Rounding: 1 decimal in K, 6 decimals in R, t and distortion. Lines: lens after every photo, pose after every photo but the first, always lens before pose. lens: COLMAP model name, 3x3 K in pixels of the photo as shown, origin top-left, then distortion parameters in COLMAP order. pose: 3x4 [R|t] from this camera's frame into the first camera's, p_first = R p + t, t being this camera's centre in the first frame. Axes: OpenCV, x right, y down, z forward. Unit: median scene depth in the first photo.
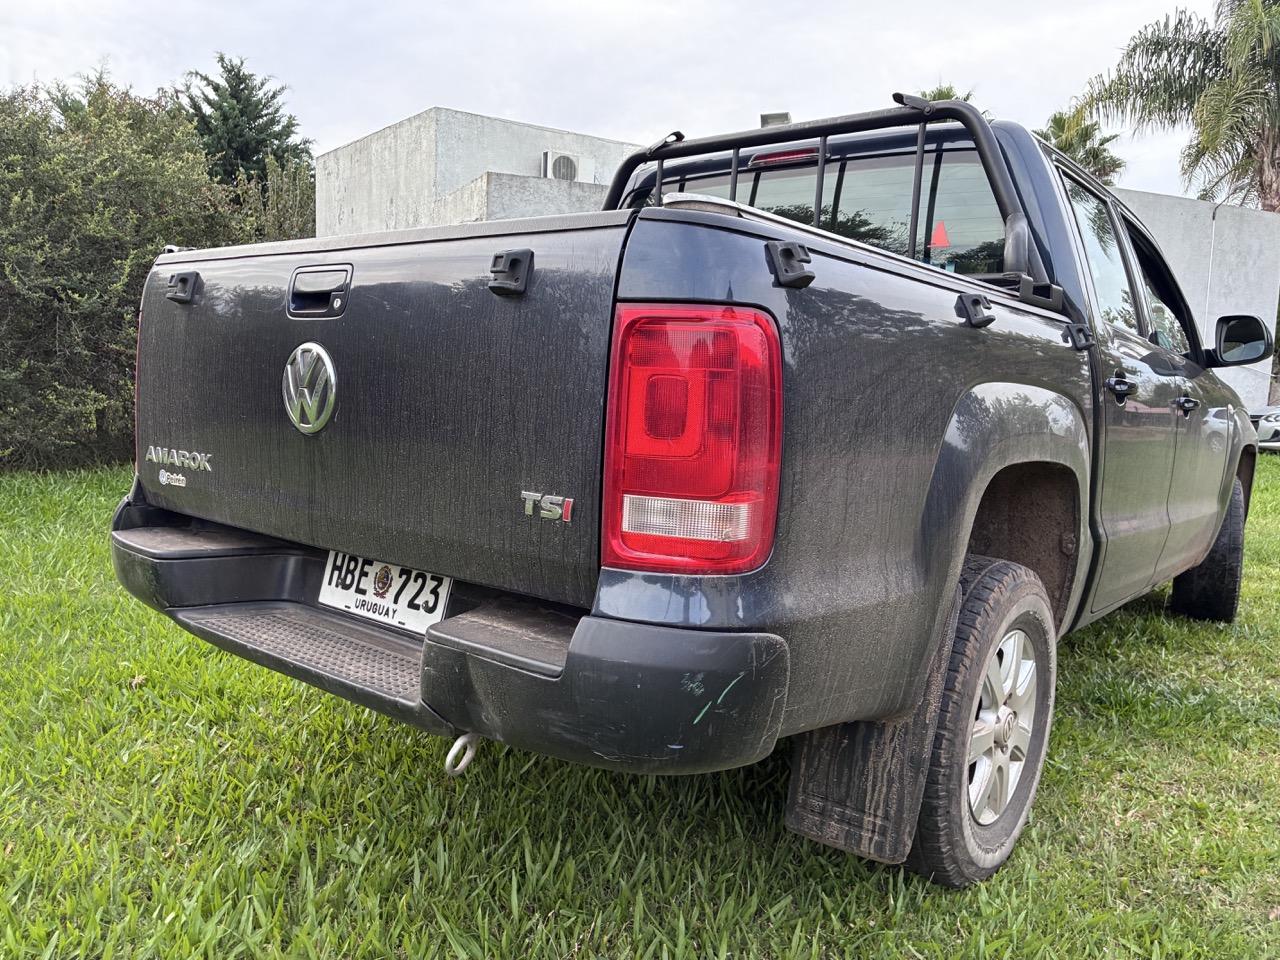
lens RADIAL K [[953.7, 0, 640.0], [0, 953.7, 480.0], [0, 0, 1]] dist [0.064947, -0.066232]
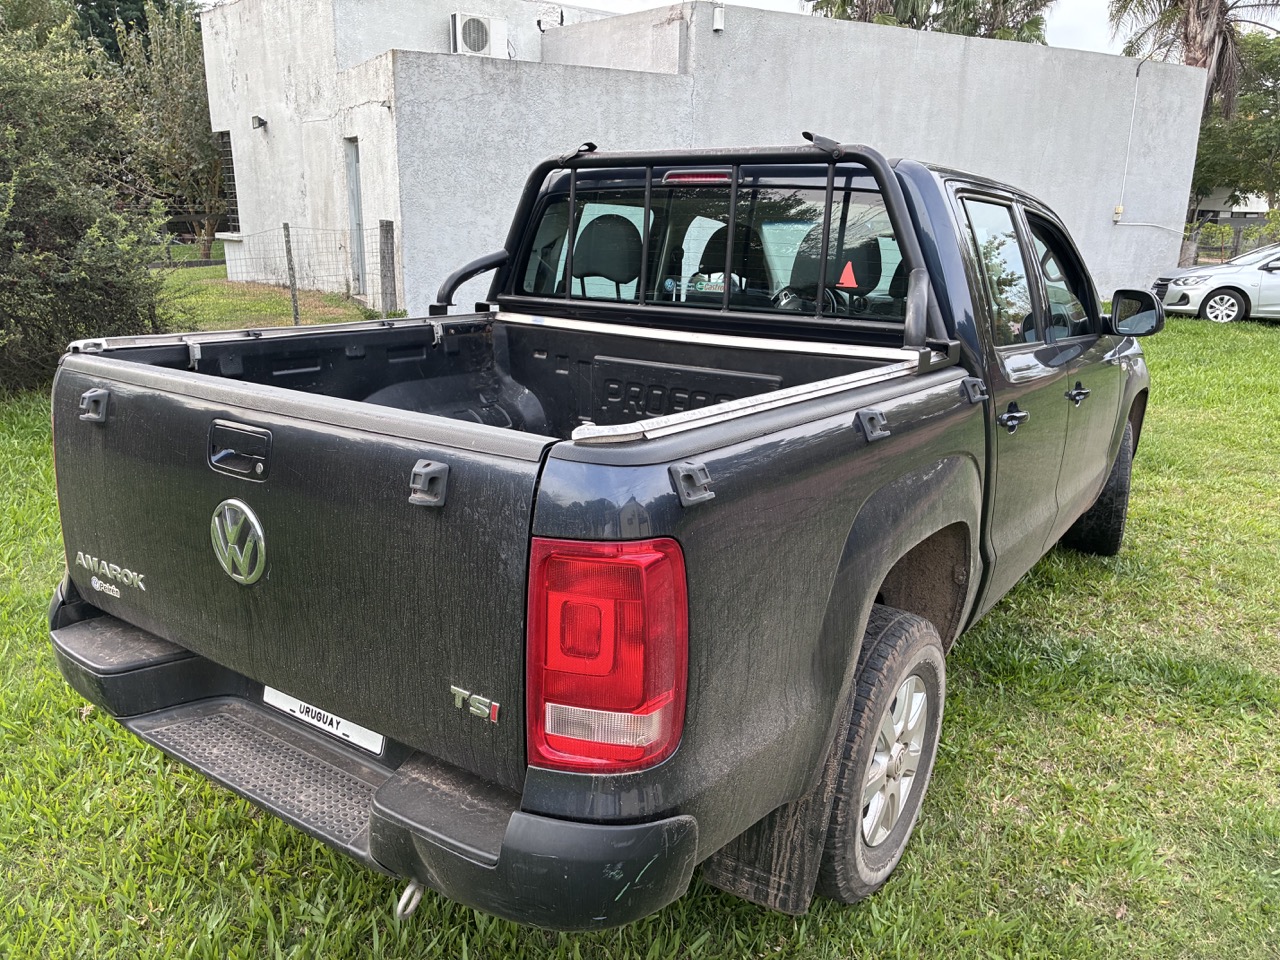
lens RADIAL K [[950.3, 0, 639.6], [0, 950.3, 484.6], [0, 0, 1]] dist [0.066616, -0.072851]
pose [[0.997077, -0.038121, 0.066221, 0.017637], [0.027078, 0.986698, 0.160295, -0.261426], [-0.071450, -0.158033, 0.984845, -0.032789]]
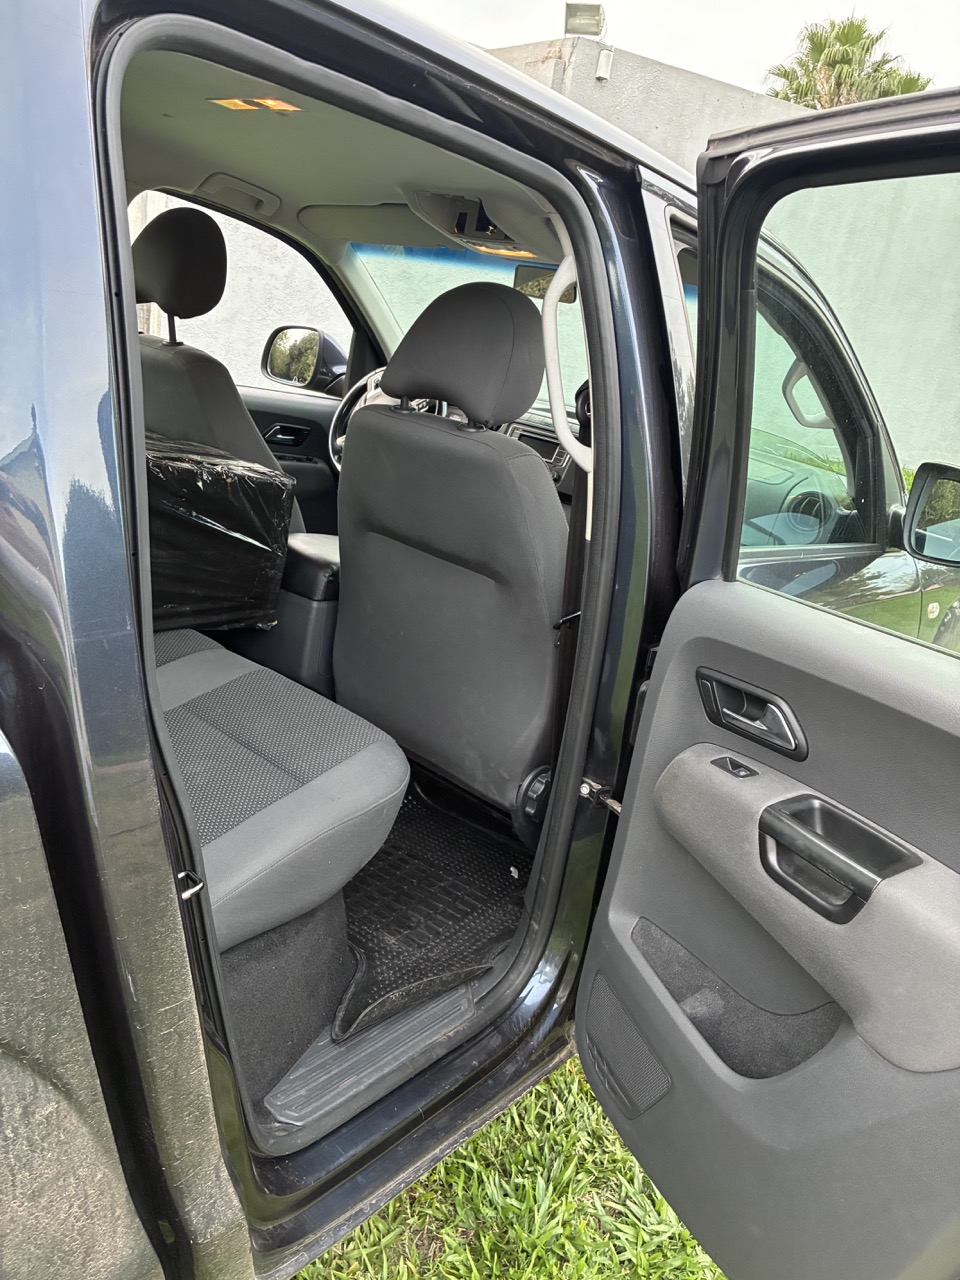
lens RADIAL K [[953.7, 0, 480.0], [0, 953.7, 640.0], [0, 0, 1]] dist [0.064947, -0.066232]
pose [[0.991871, 0.125714, 0.019674, 0.683161], [-0.127011, 0.968799, 0.212830, -0.288287], [0.007695, -0.213599, 0.976891, 0.891815]]
